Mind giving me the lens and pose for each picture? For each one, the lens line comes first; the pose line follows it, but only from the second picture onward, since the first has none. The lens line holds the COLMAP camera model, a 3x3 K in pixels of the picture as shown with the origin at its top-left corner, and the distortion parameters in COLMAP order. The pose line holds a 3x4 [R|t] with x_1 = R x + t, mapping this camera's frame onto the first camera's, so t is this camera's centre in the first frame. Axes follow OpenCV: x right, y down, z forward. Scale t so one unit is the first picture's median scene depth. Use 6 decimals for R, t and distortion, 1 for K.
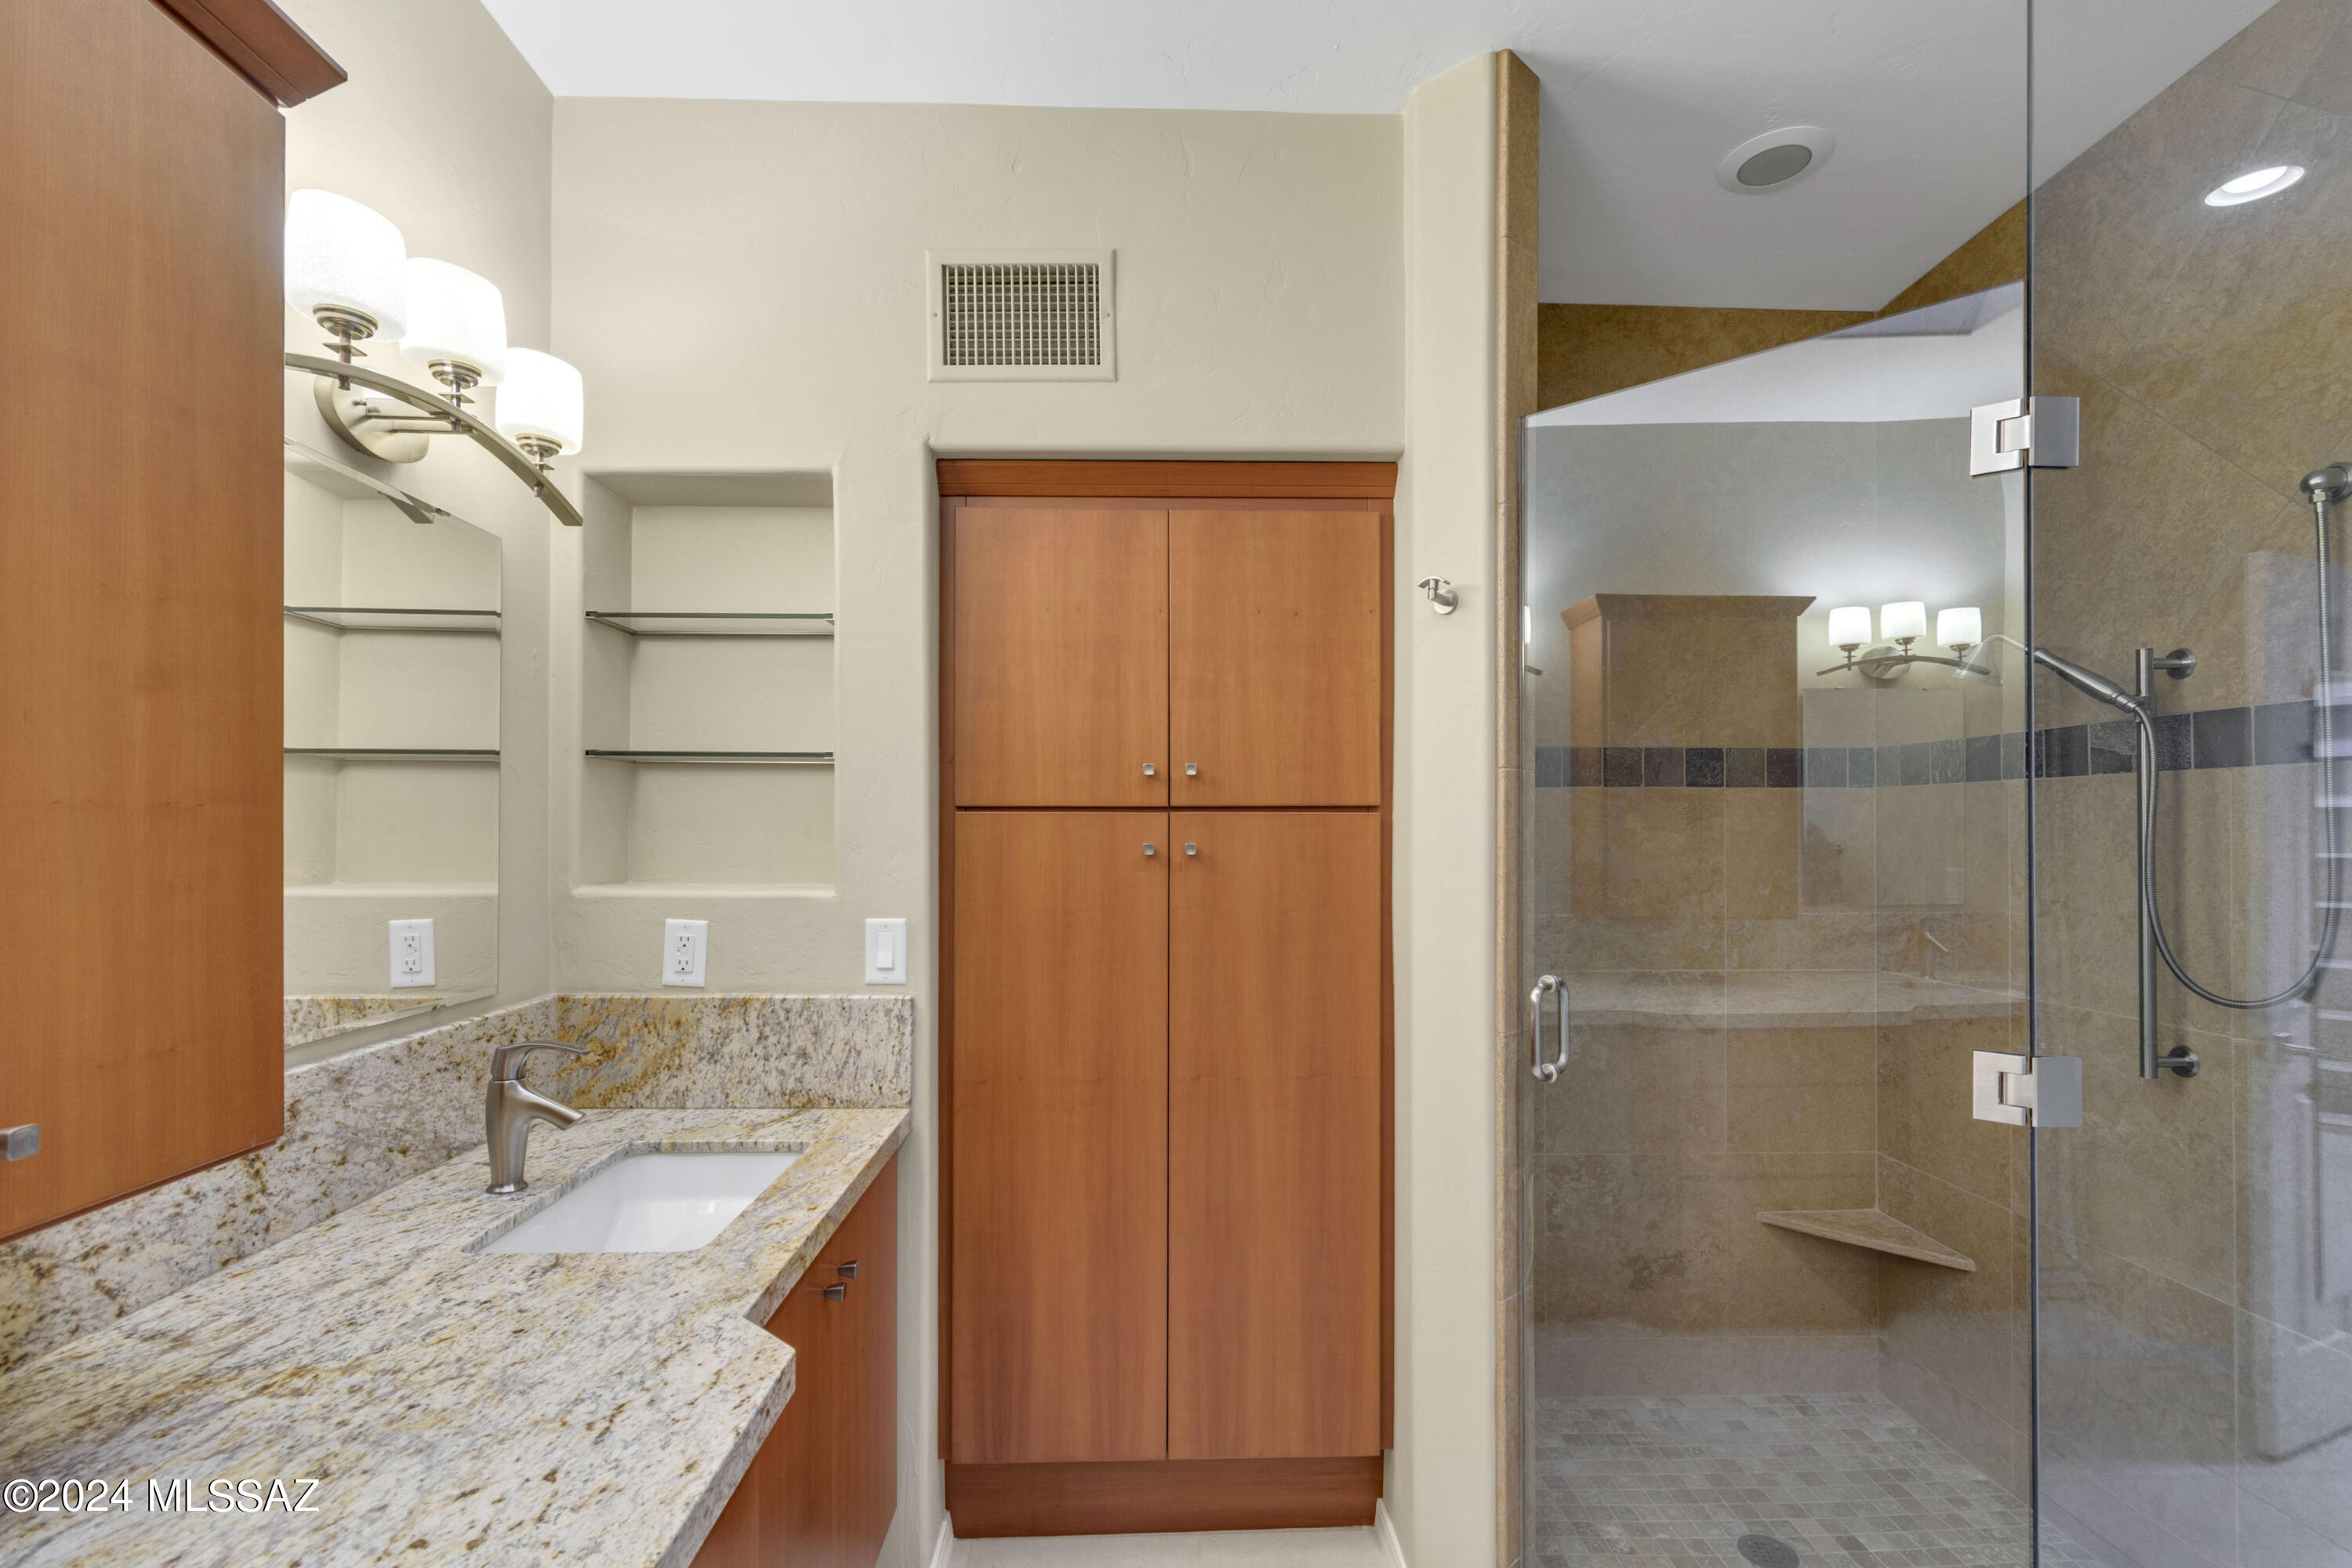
lens RADIAL K [[1080.5, 0, 1175.5], [0, 1080.5, 812.0], [0, 0, 1]] dist [-0.000489, -0.001358]
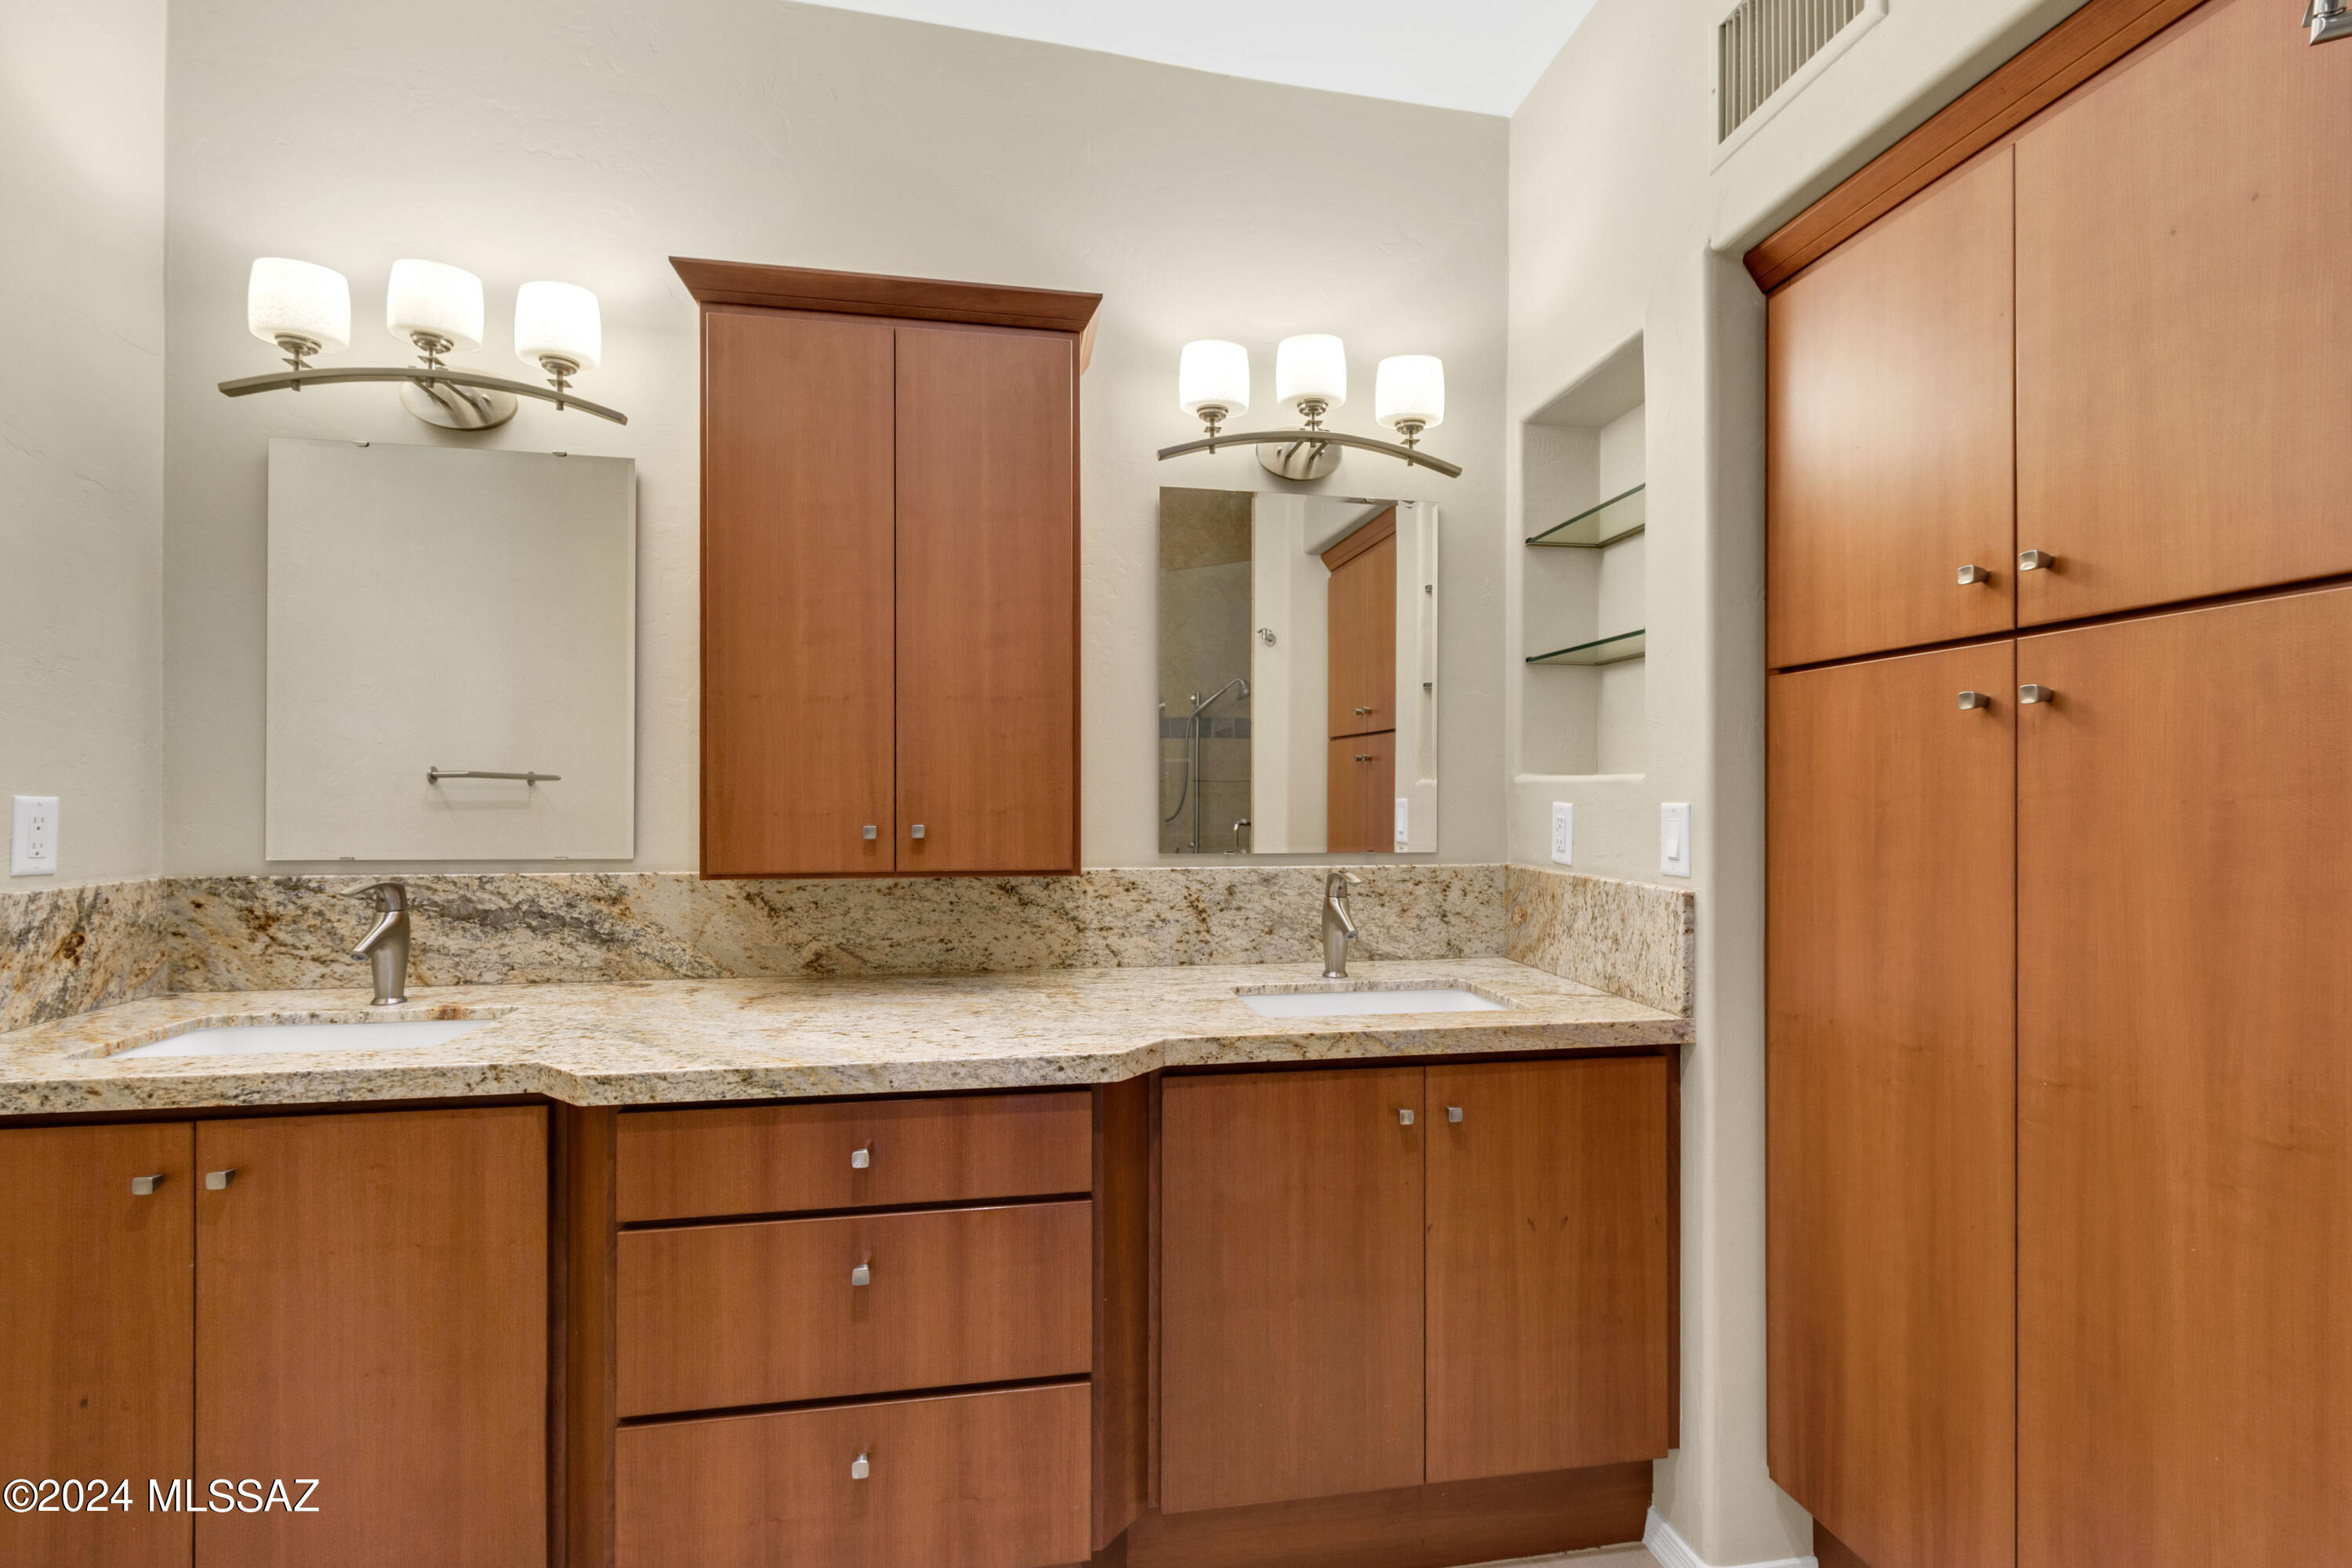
lens RADIAL K [[1069.4, 0, 1176.0], [0, 1069.4, 784.0], [0, 0, 1]] dist [0.000640, -0.000318]
pose [[0.137106, -0.010474, -0.990501, 0.559367], [0.015054, 0.999851, -0.008489, 0.085615], [0.990442, -0.013747, 0.137243, 0.475809]]
